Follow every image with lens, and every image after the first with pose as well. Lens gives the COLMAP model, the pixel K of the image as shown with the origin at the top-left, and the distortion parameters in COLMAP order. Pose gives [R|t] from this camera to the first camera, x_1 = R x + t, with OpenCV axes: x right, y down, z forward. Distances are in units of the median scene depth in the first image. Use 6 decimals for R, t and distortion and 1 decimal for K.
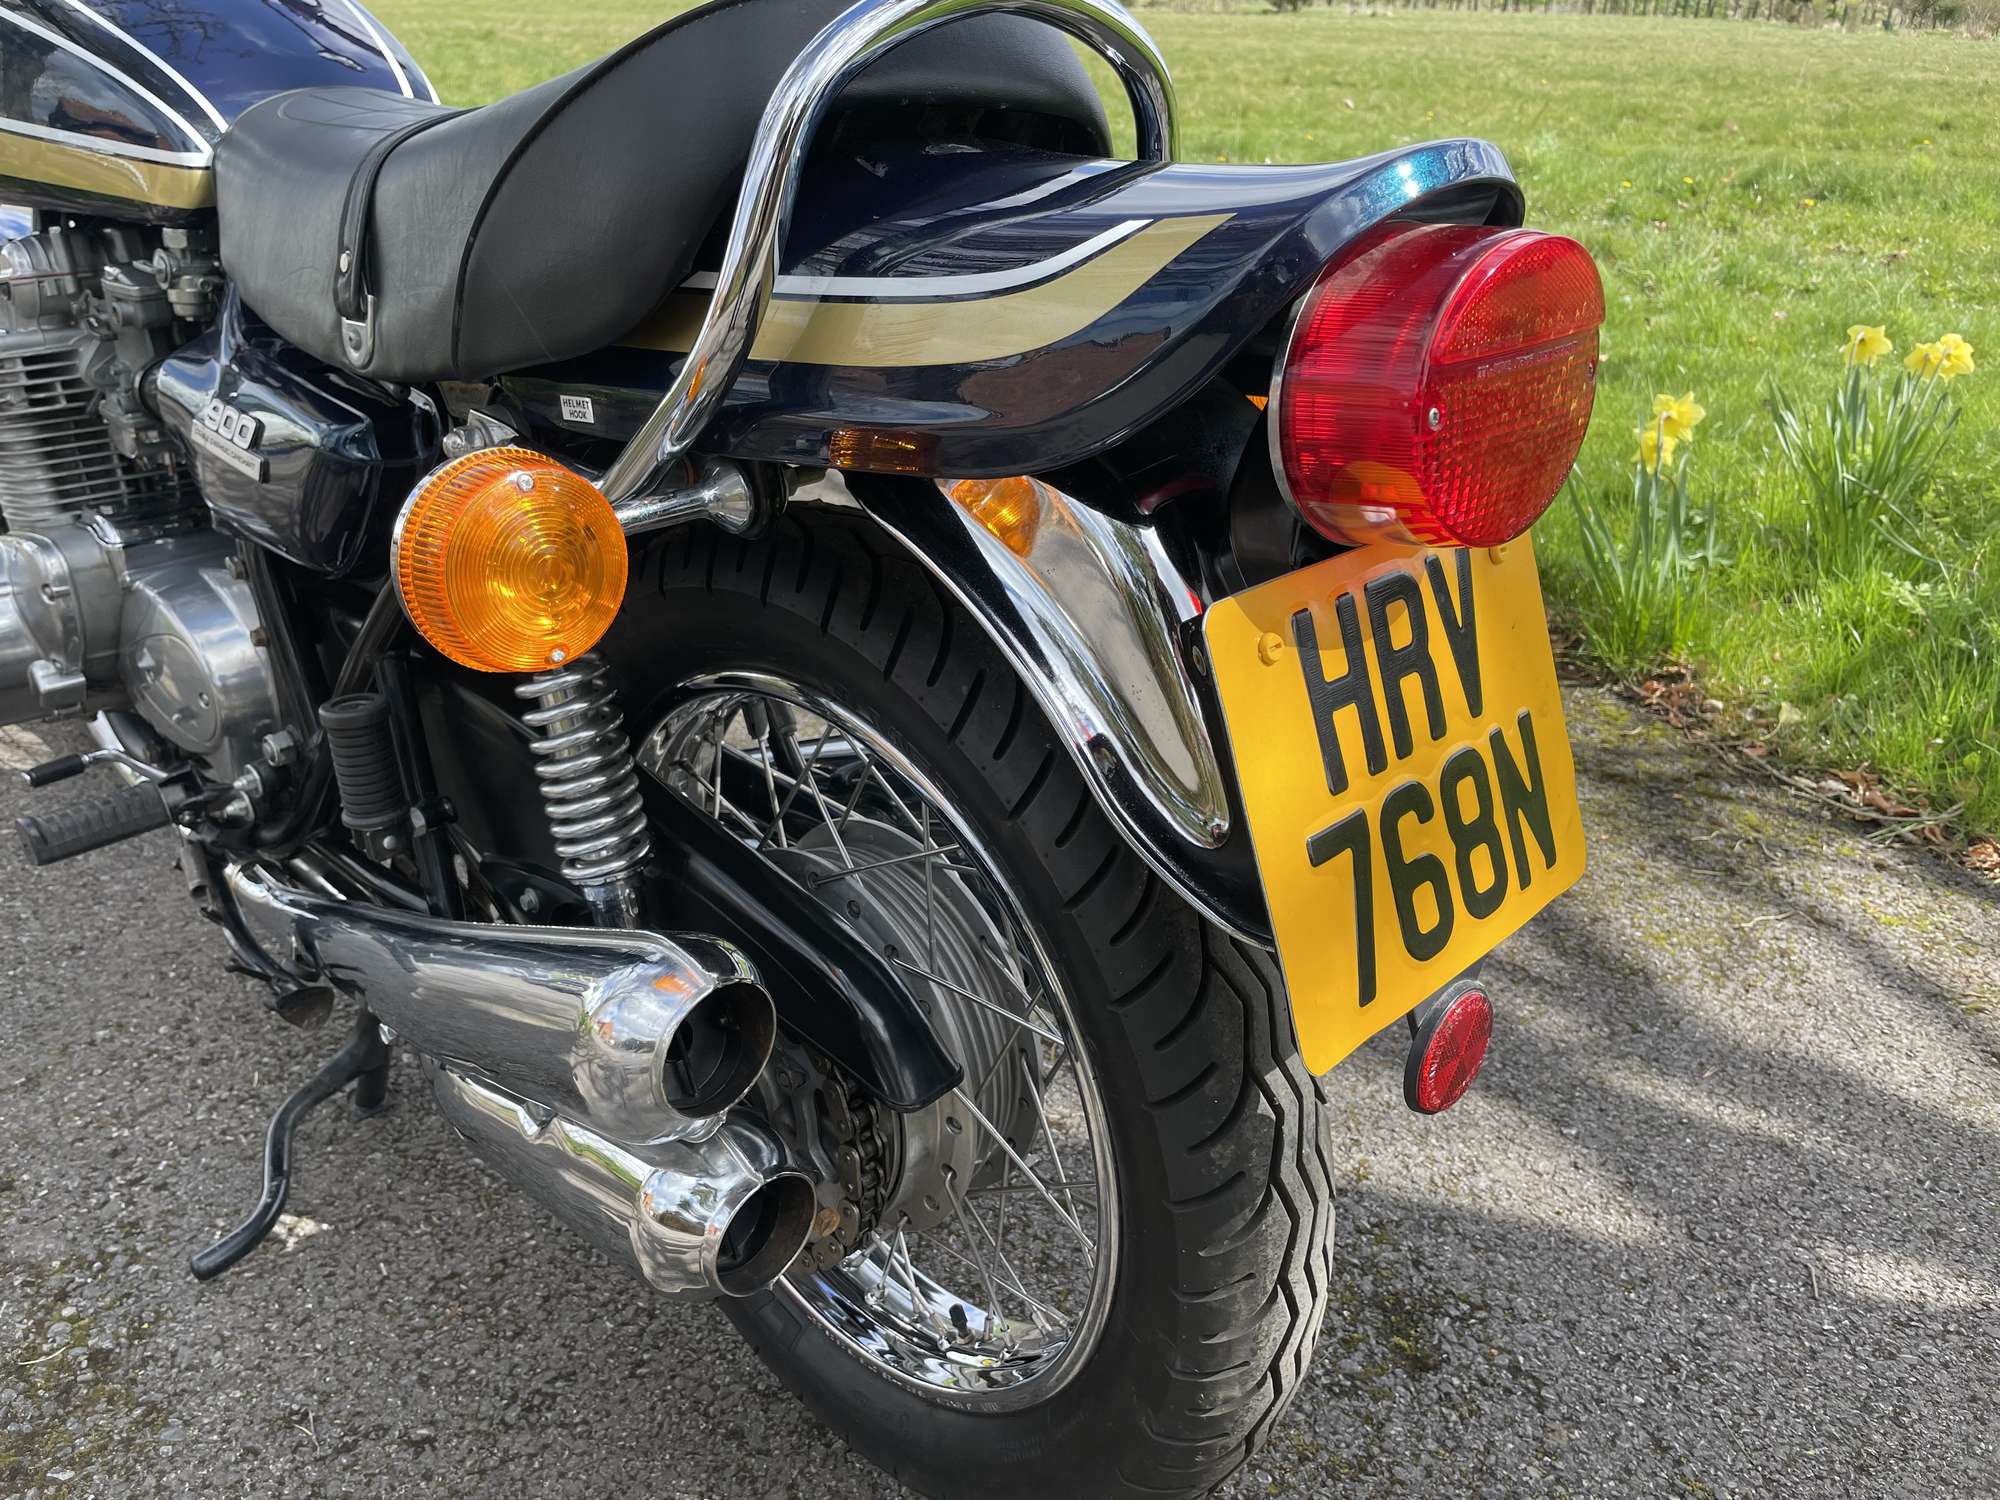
lens RADIAL K [[1518.5, 0, 997.1], [0, 1518.5, 742.2], [0, 0, 1]] dist [0.083603, -0.117135]
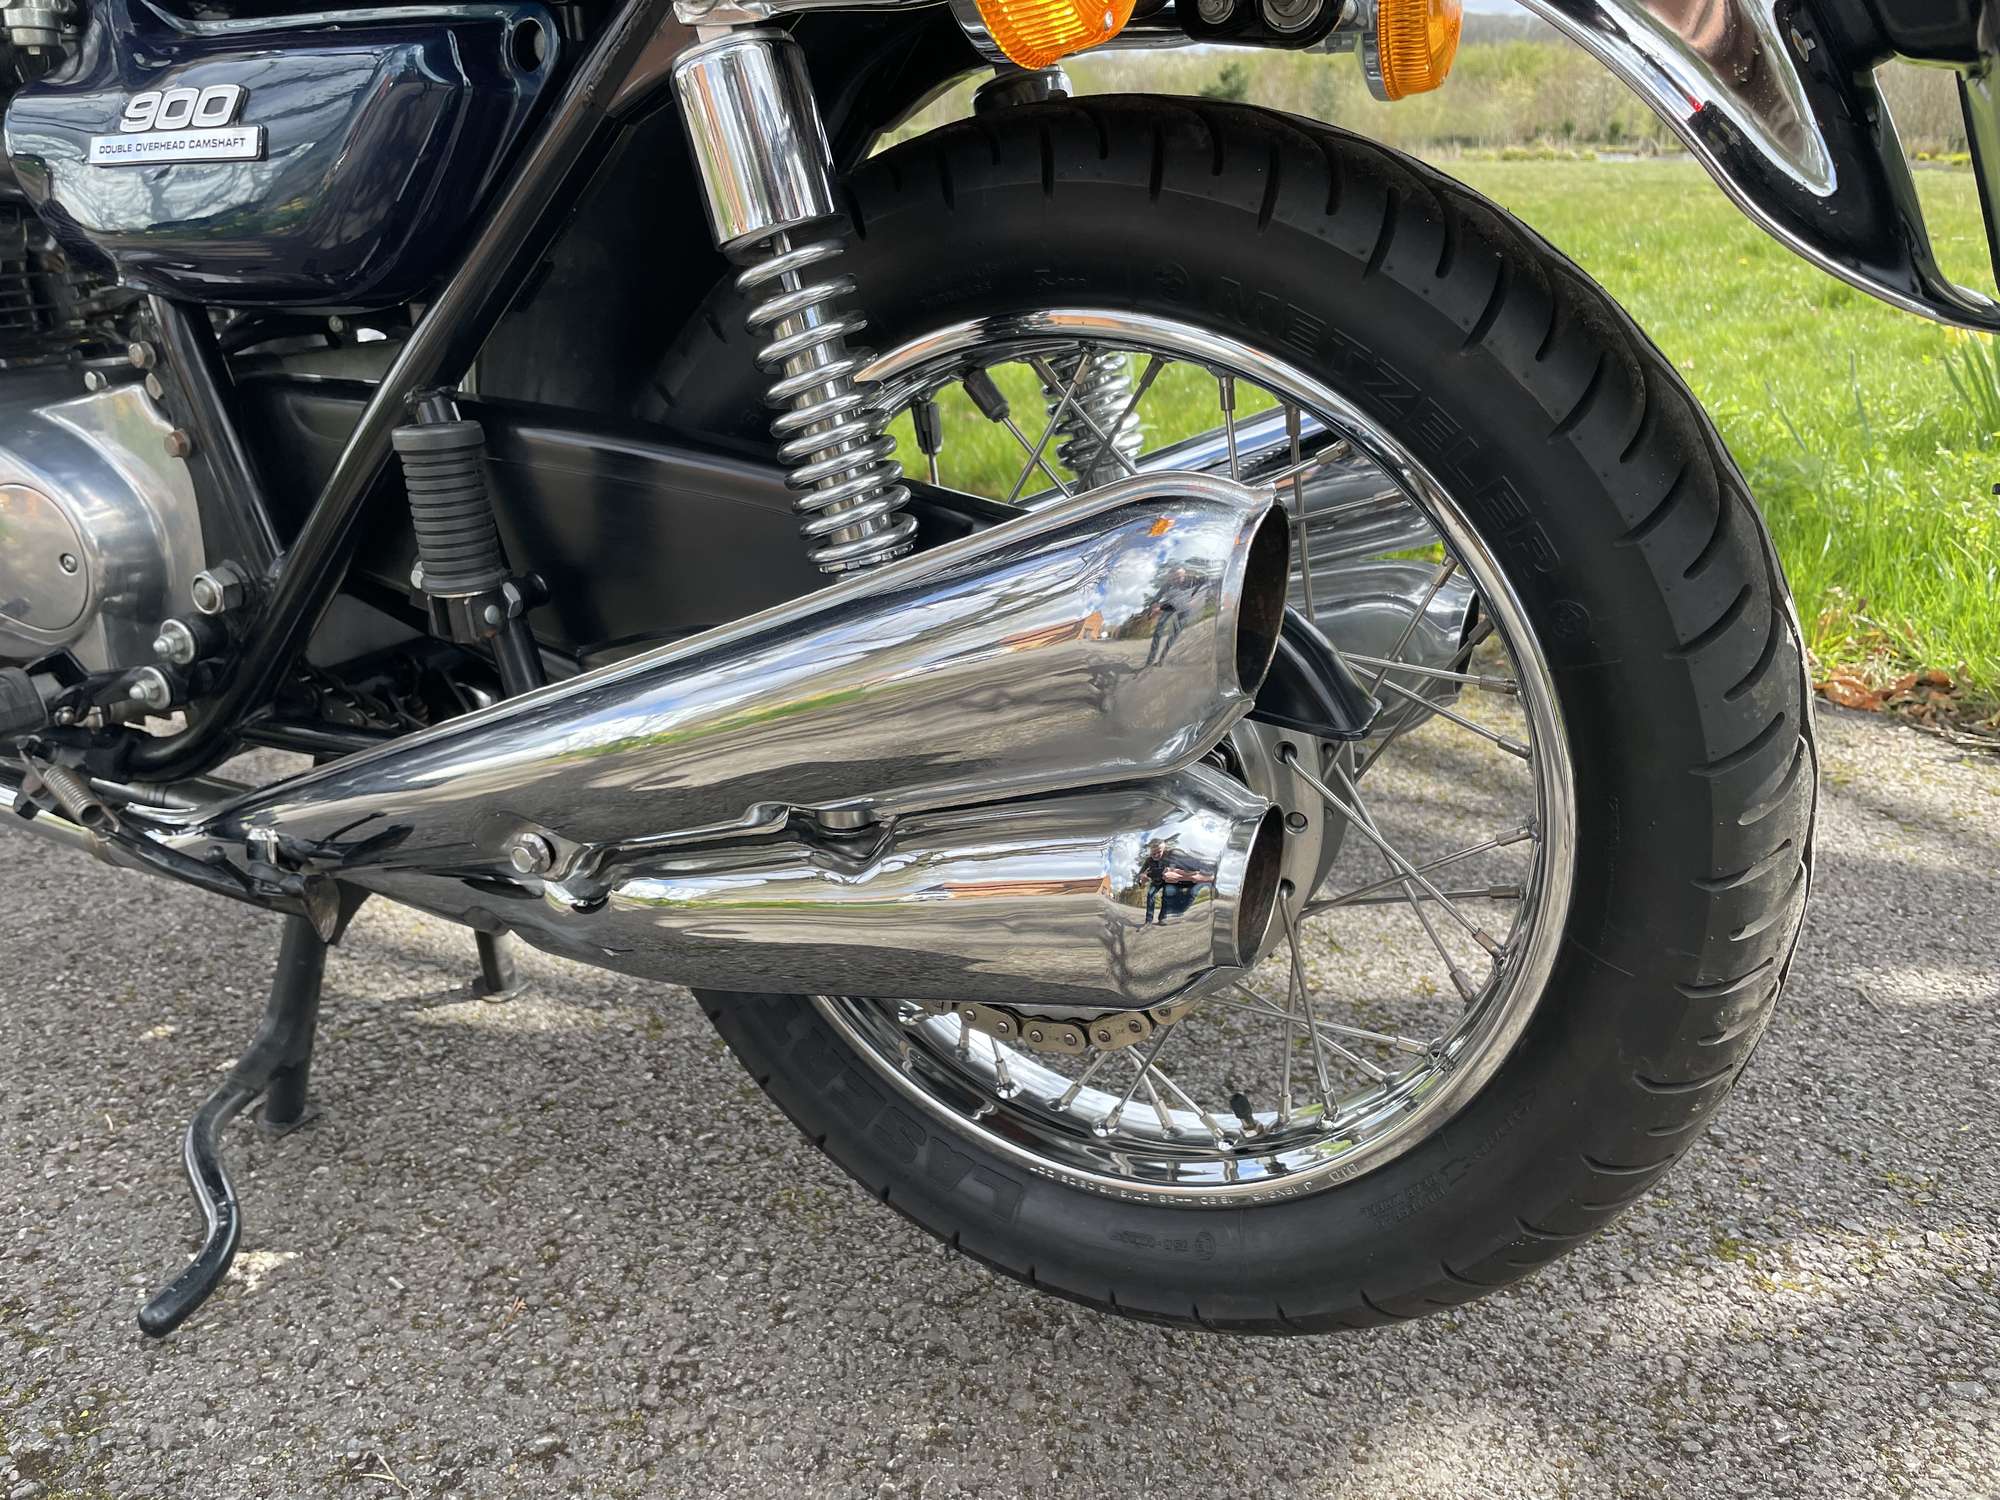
lens RADIAL K [[1518.5, 0, 993.4], [0, 1518.5, 739.3], [0, 0, 1]] dist [0.083603, -0.117135]
pose [[0.954217, -0.122094, 0.273063, -0.310038], [0.143143, 0.987974, -0.058461, 0.172735], [-0.262642, 0.094872, 0.960218, 0.170746]]
